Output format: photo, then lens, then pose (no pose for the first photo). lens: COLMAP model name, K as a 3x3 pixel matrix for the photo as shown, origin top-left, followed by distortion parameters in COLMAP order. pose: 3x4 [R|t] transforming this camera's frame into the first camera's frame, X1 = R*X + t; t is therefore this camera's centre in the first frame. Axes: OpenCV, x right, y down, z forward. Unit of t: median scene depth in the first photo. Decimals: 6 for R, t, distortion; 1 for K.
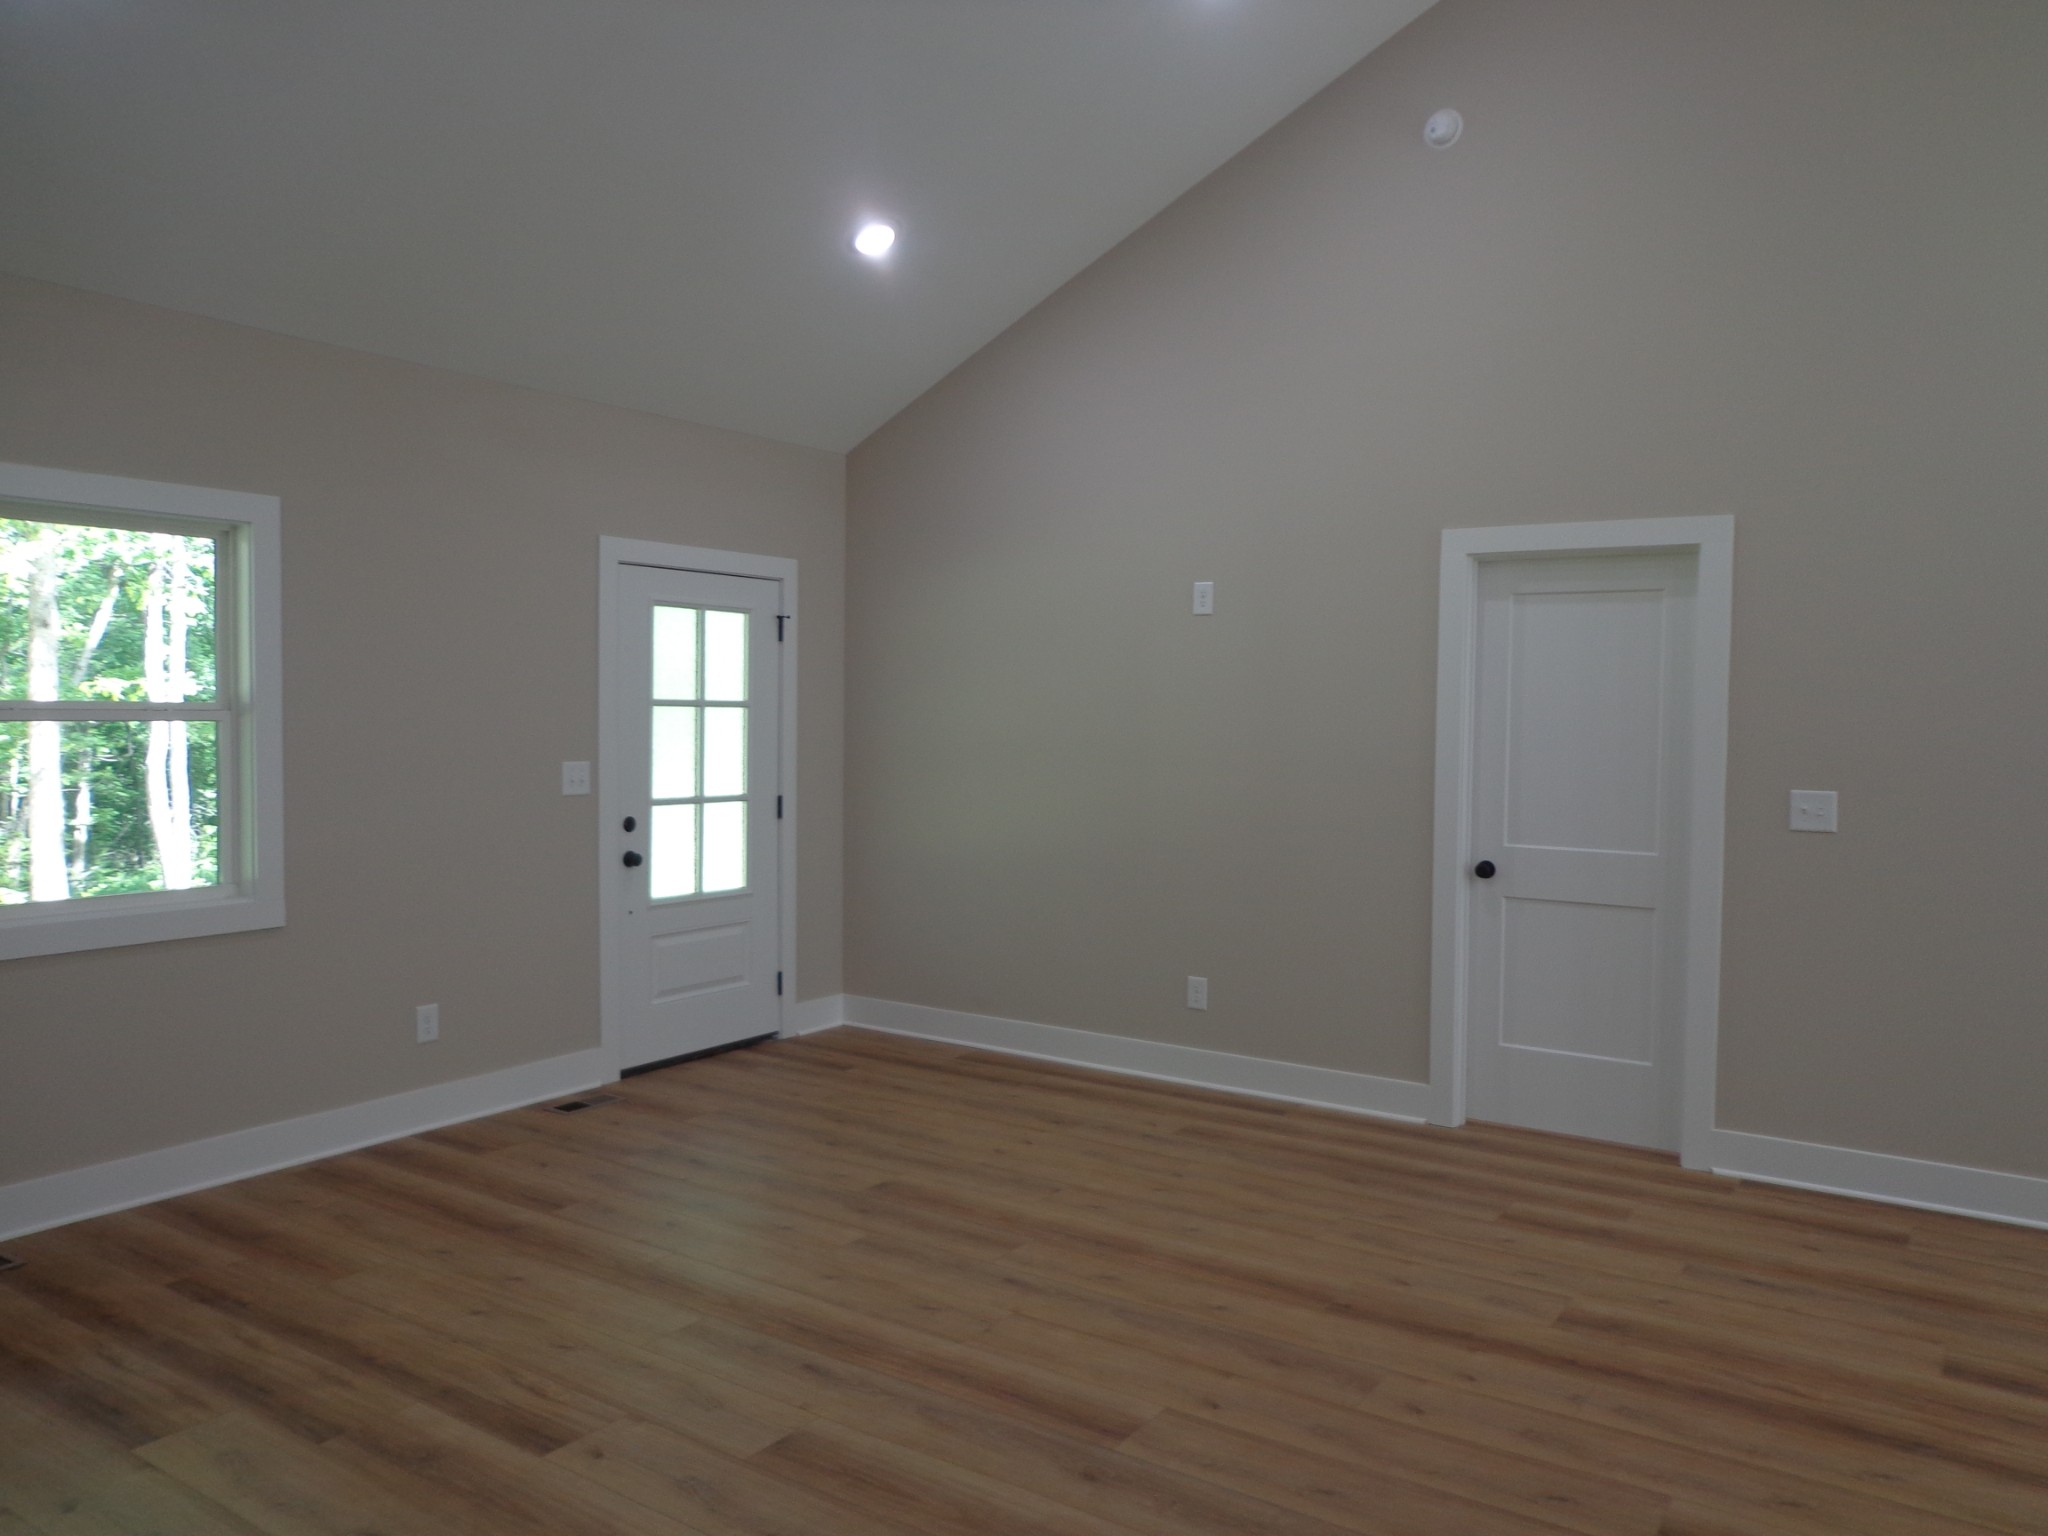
lens RADIAL K [[1498.2, 0, 1024.0], [0, 1498.2, 768.0], [0, 0, 1]] dist [0.004989, 0.000981]
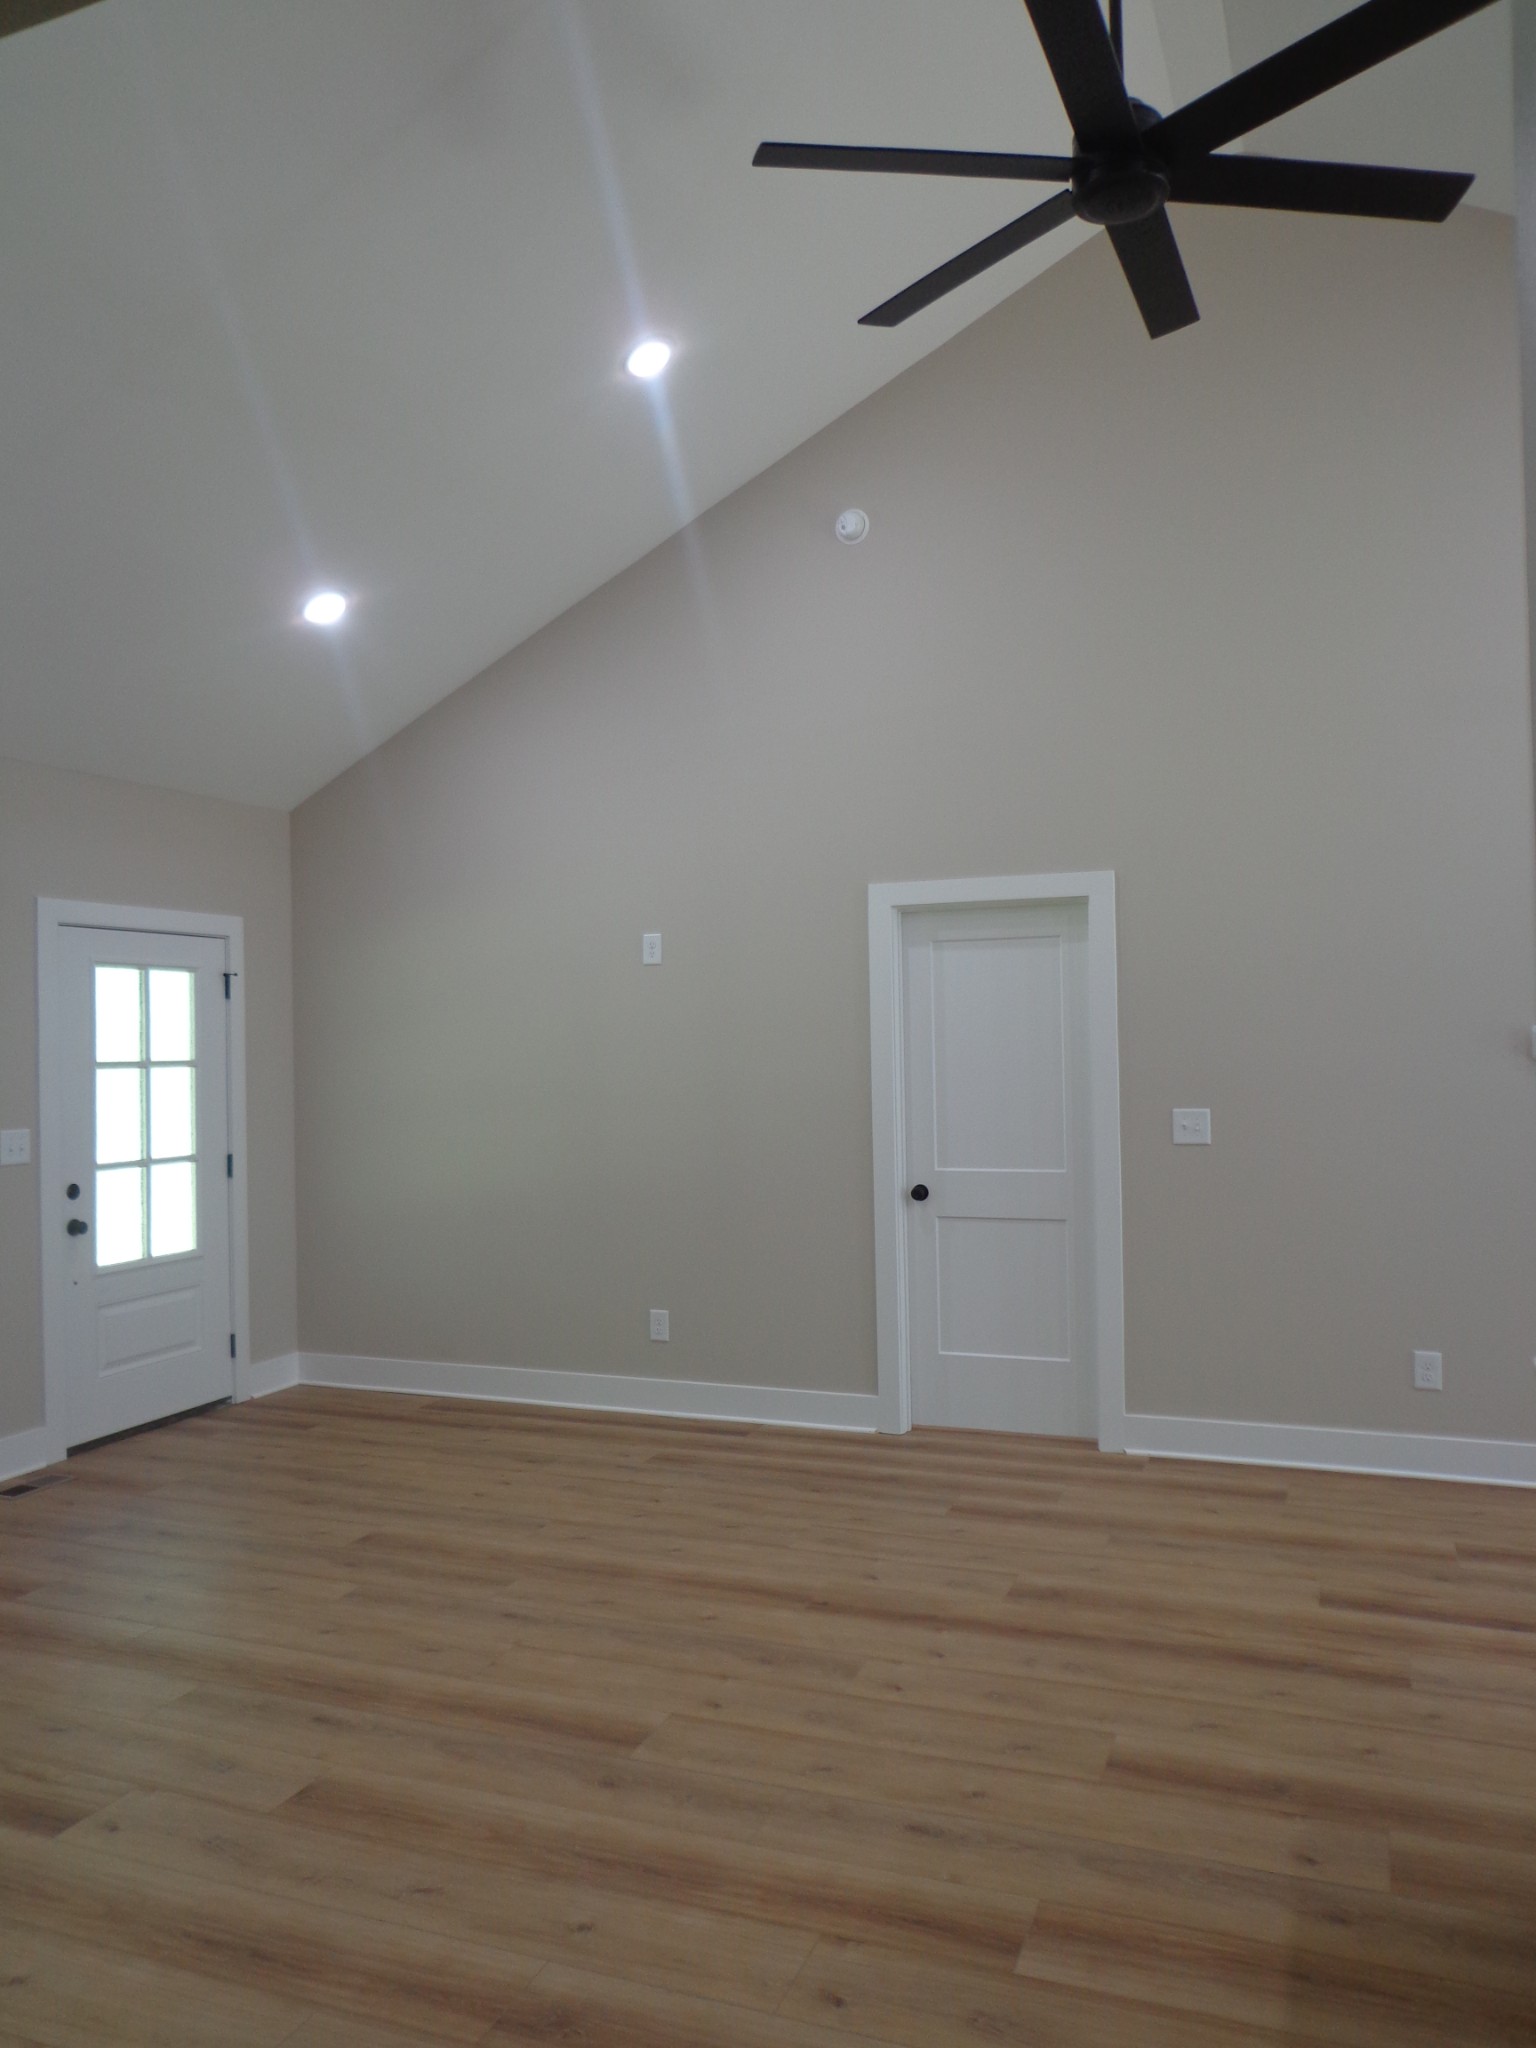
lens RADIAL K [[1493.6, 0, 761.3], [0, 1493.6, 1030.5], [0, 0, 1]] dist [-0.008051, -0.003470]
pose [[0.977167, -0.029327, 0.210441, -0.032498], [0.039733, 0.998179, -0.045393, -0.005616], [-0.208726, 0.052718, 0.976552, -0.048097]]
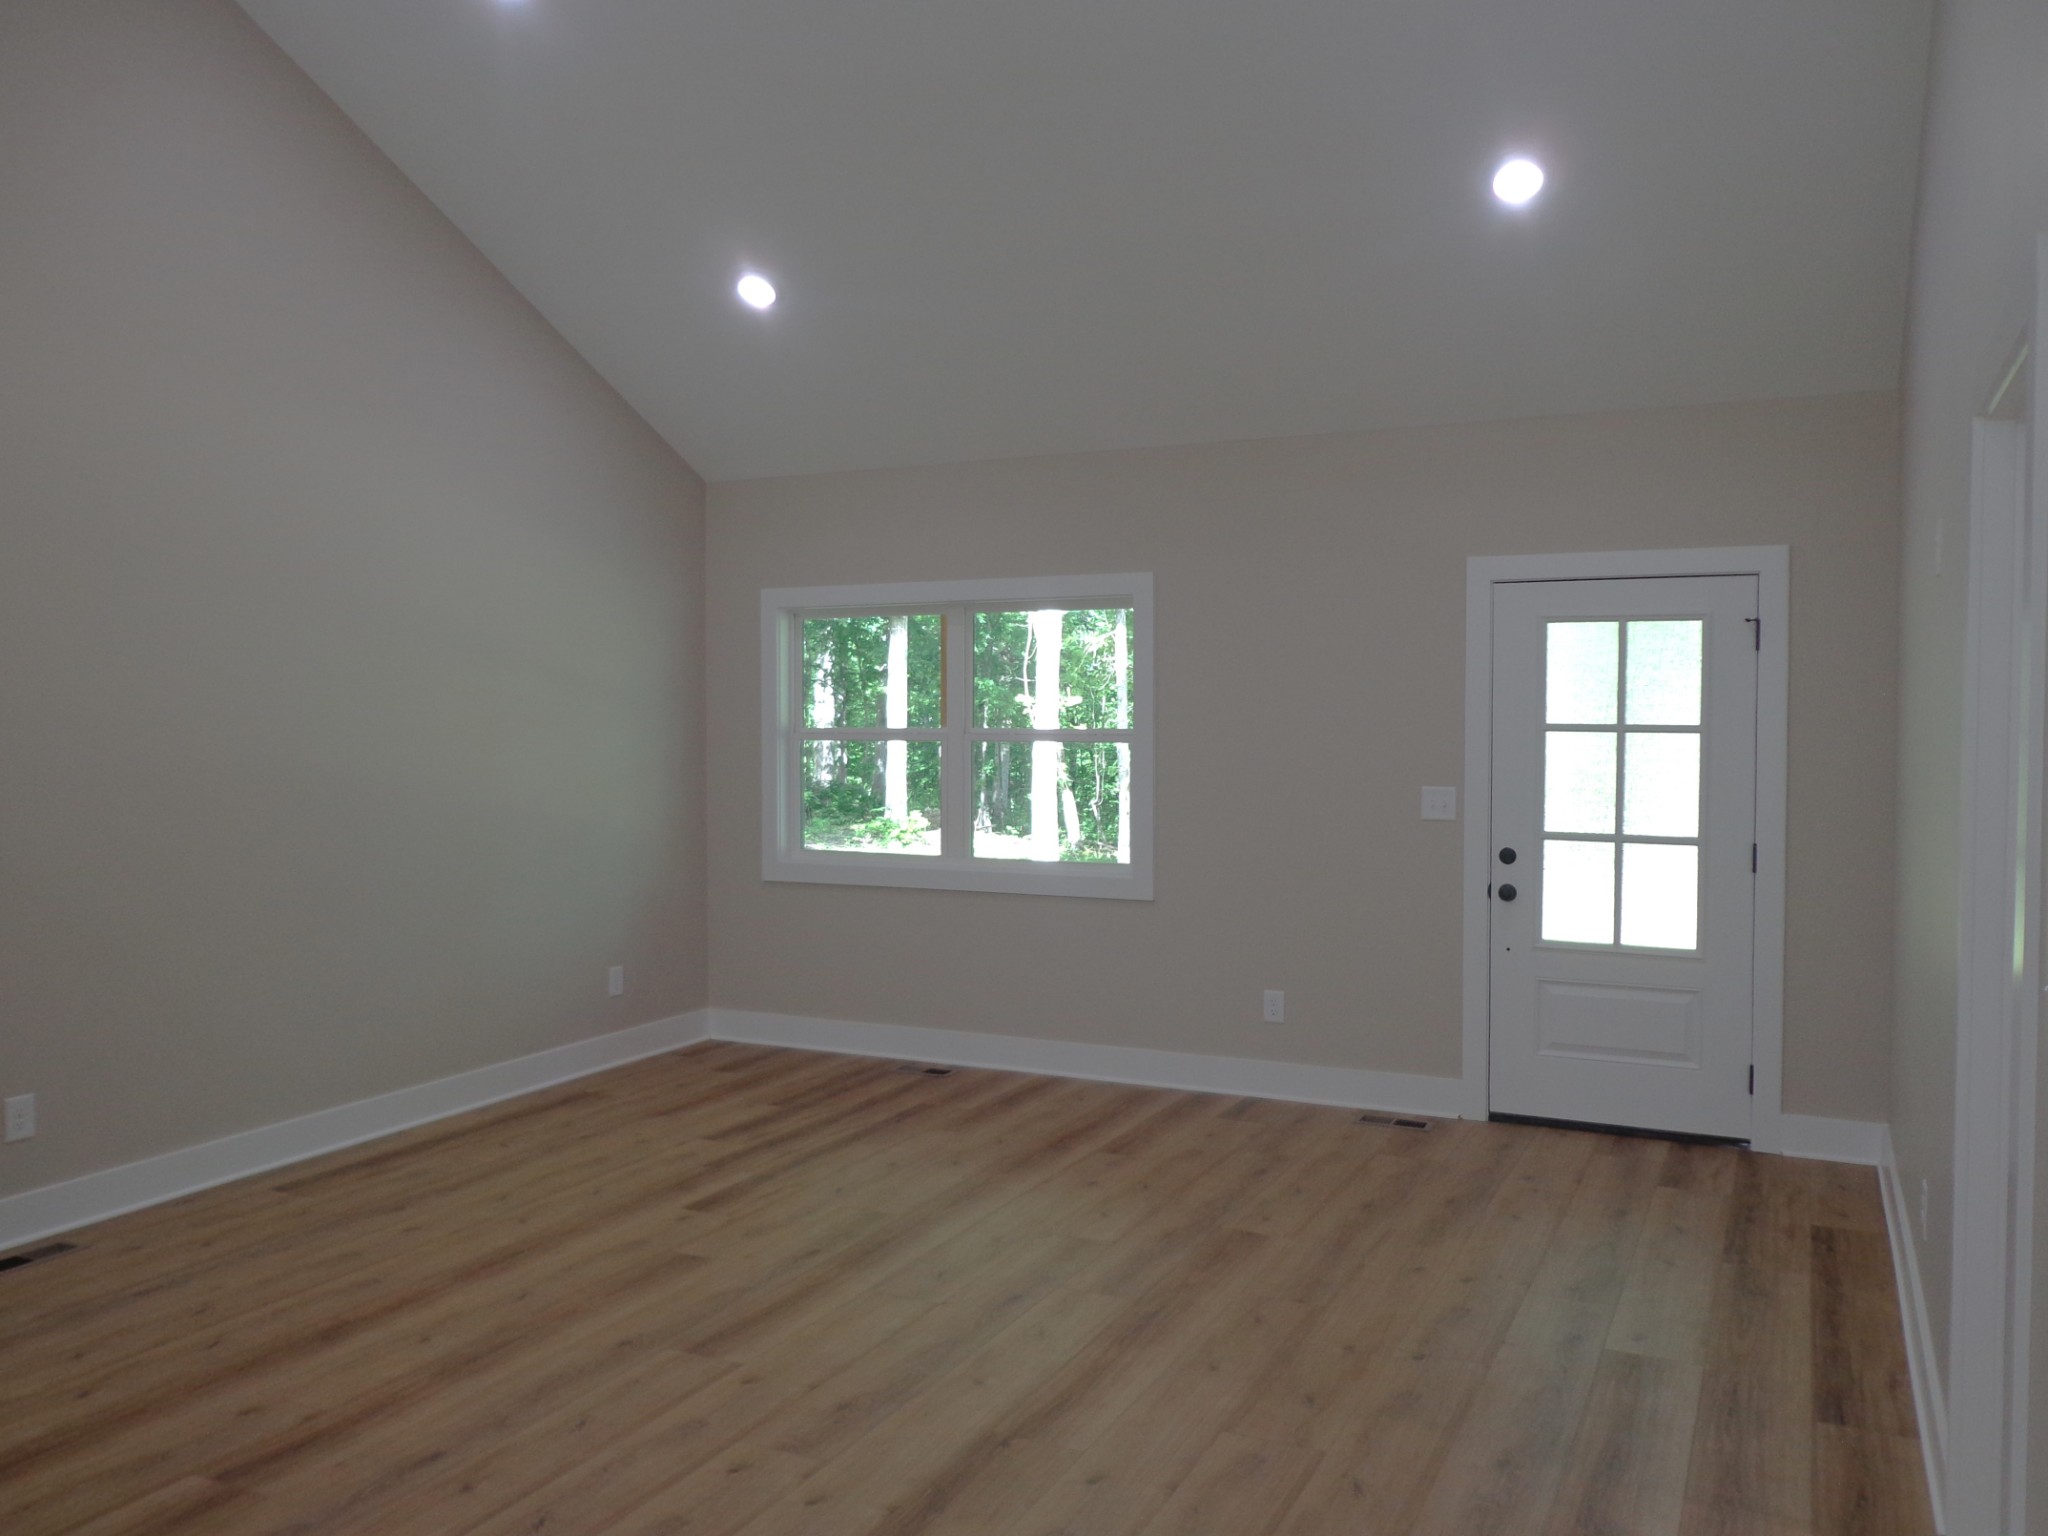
lens RADIAL K [[1610.4, 0, 1033.4], [0, 1610.4, 762.7], [0, 0, 1]] dist [0.004524, 0.004345]
pose [[0.151480, 0.018106, -0.988295, 0.805899], [-0.041124, 0.999082, 0.012000, -0.024359], [0.987605, 0.038824, 0.152085, 0.631974]]
